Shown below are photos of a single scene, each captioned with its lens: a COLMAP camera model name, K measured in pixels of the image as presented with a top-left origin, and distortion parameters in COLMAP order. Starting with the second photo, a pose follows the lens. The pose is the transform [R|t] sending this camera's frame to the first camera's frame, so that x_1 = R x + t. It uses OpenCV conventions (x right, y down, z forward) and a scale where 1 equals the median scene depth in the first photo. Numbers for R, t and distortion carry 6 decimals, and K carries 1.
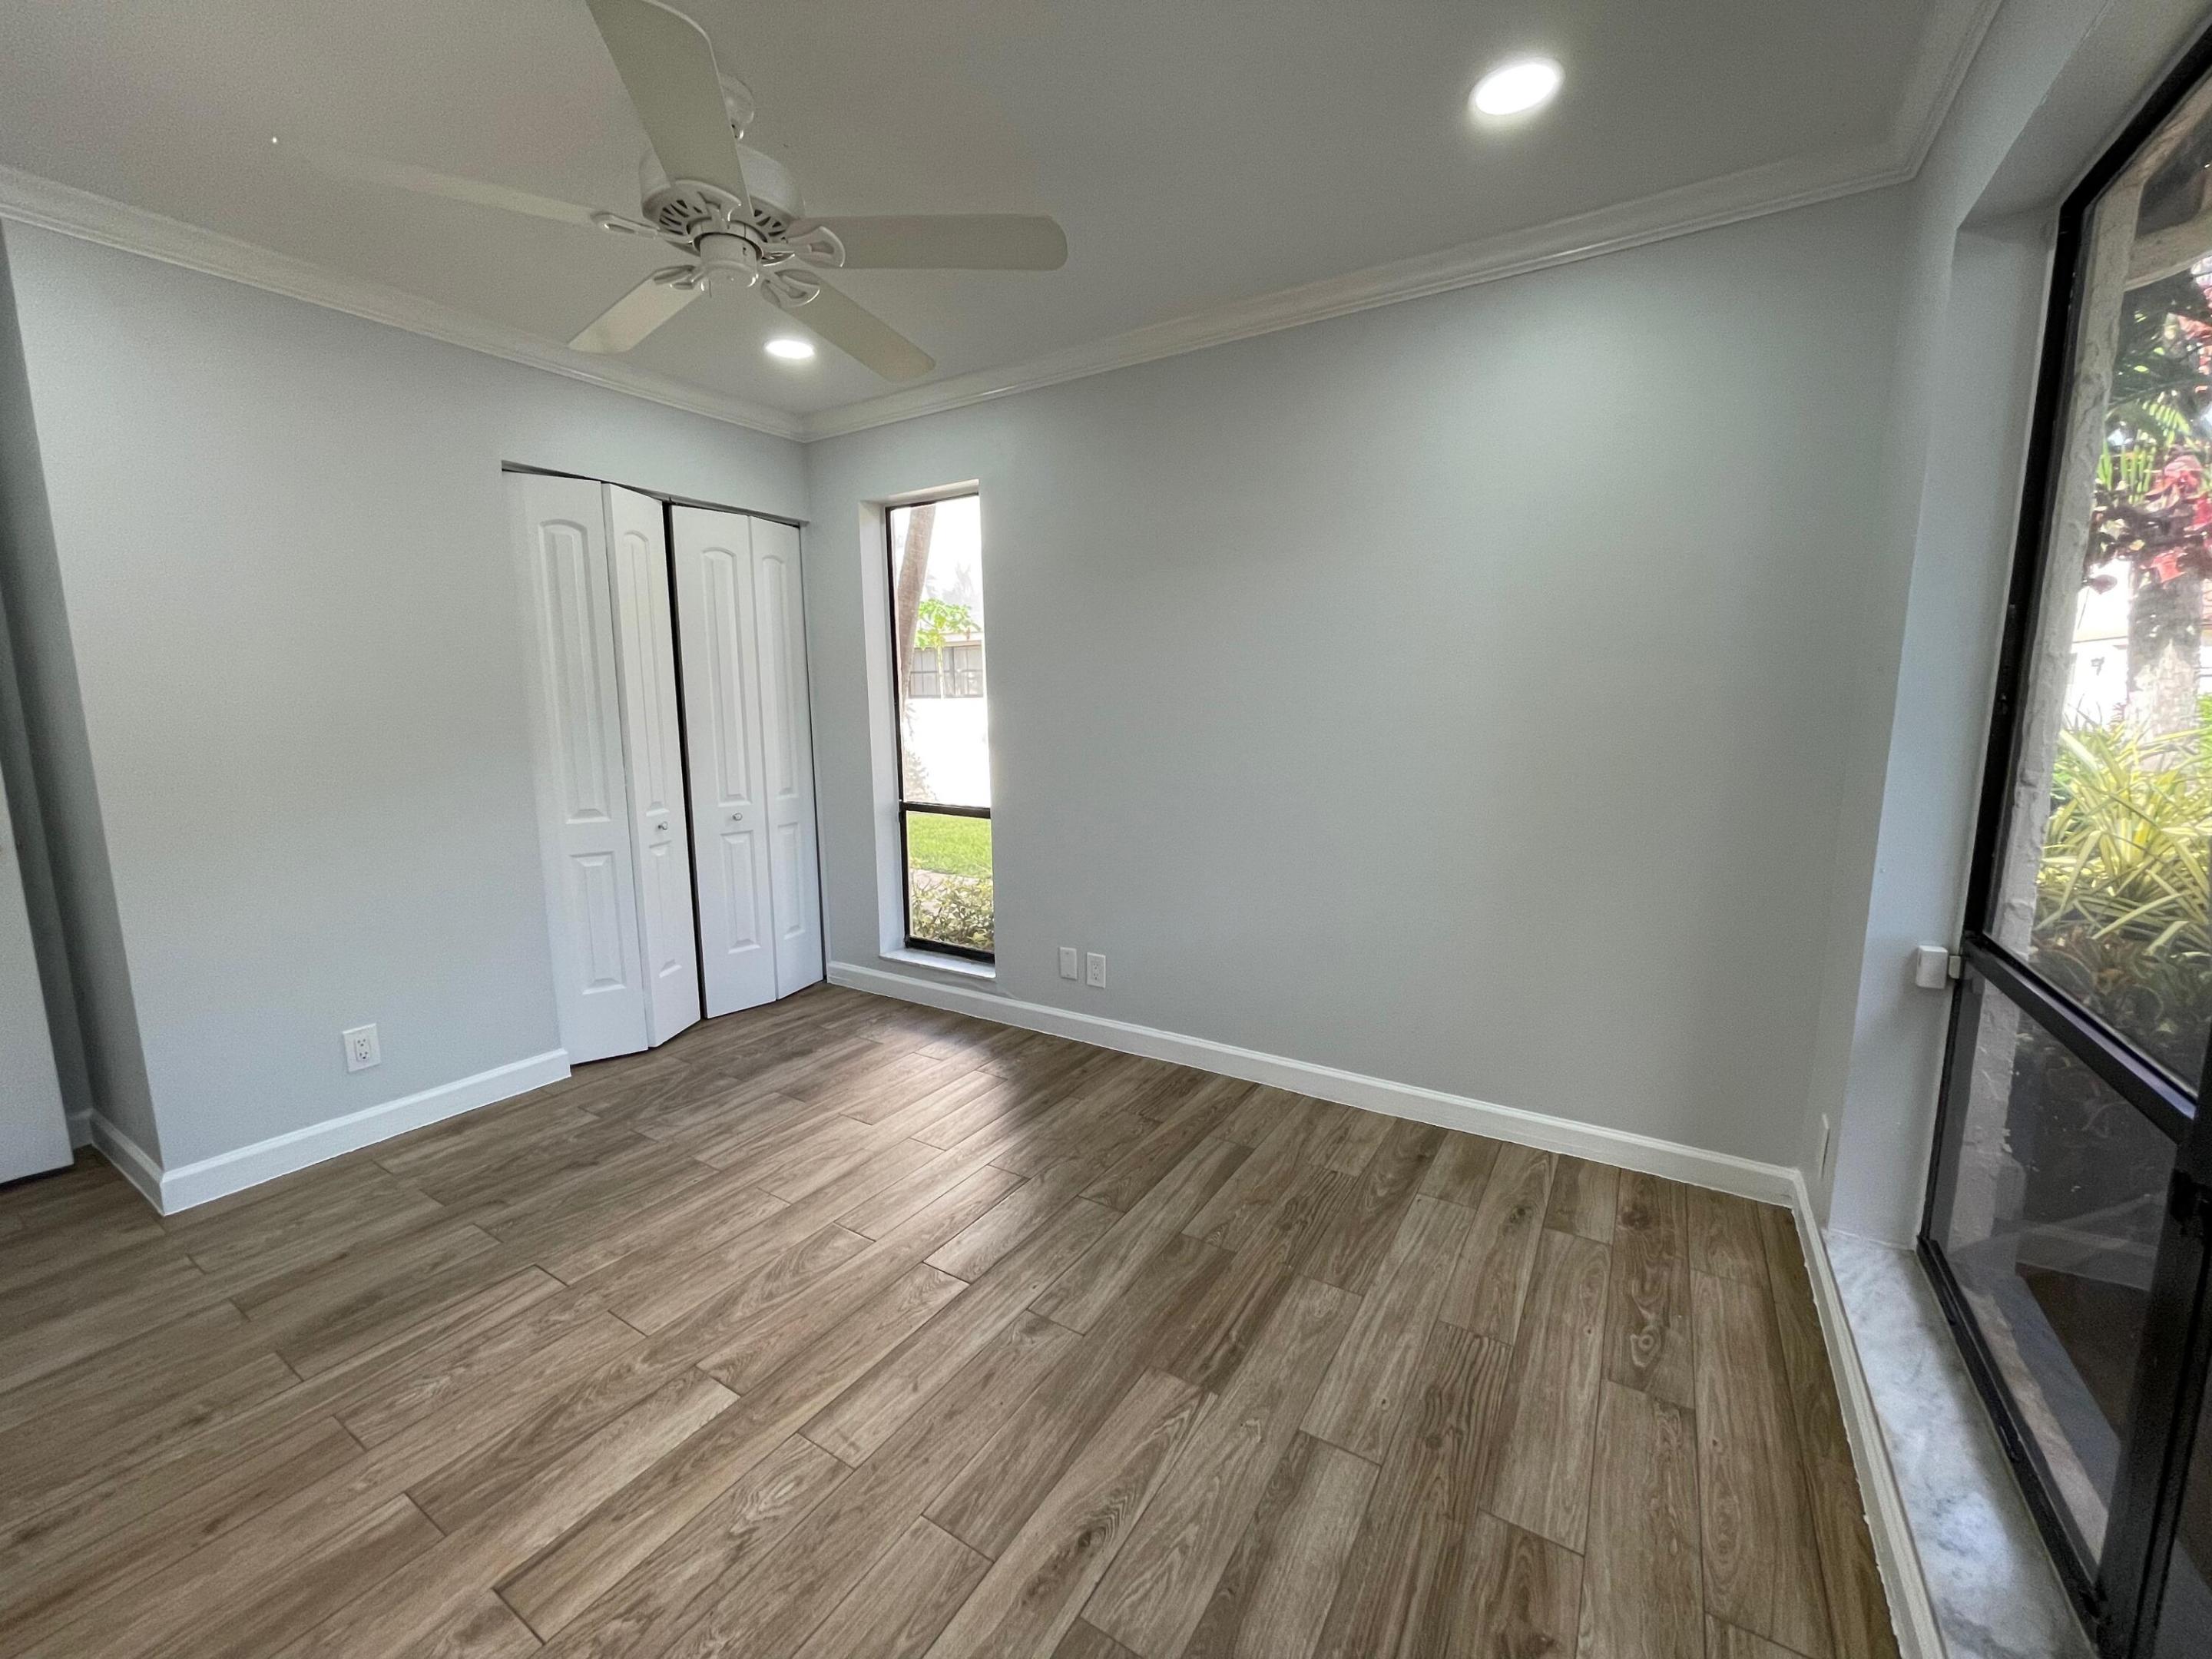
lens RADIAL K [[894.0, 0, 1103.3], [0, 894.0, 821.0], [0, 0, 1]] dist [-0.000061, 0.000848]
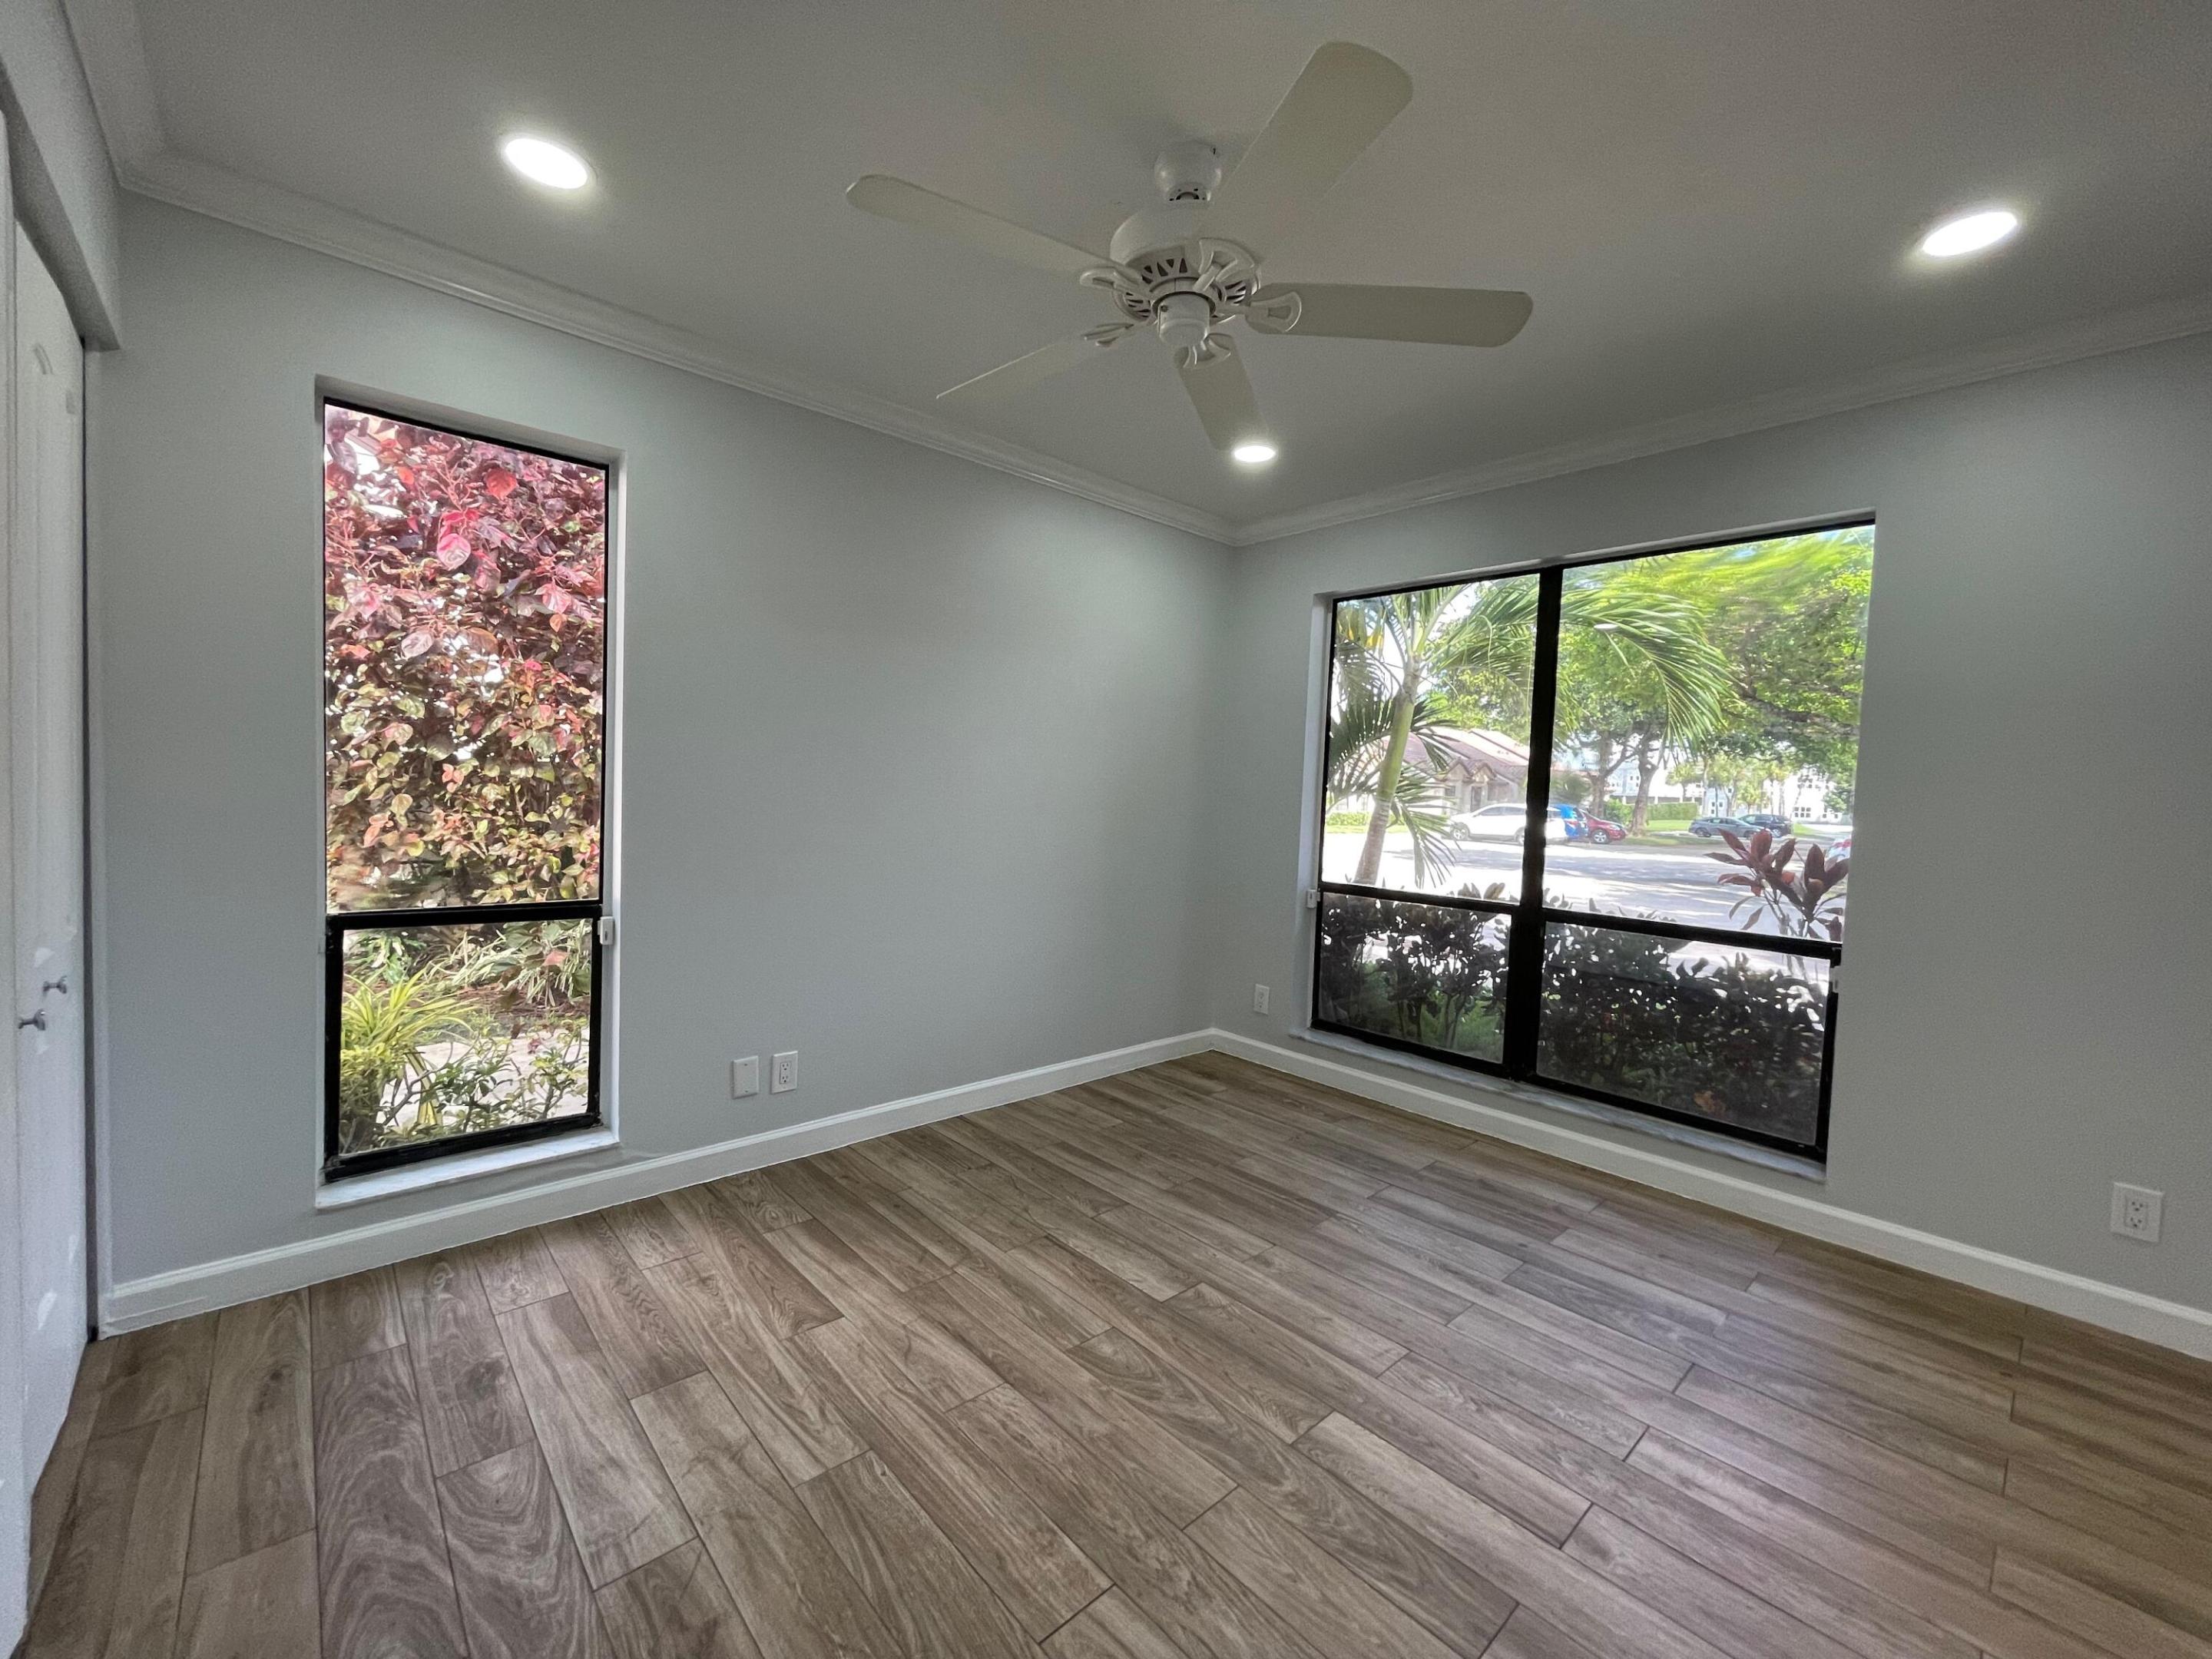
lens RADIAL K [[894.0, 0, 1086.2], [0, 894.0, 830.5], [0, 0, 1]] dist [-0.000061, 0.000848]
pose [[0.281074, -0.028882, 0.959251, -1.065897], [0.095982, 0.995381, 0.001845, -0.053905], [-0.954874, 0.091553, 0.282548, 0.656148]]
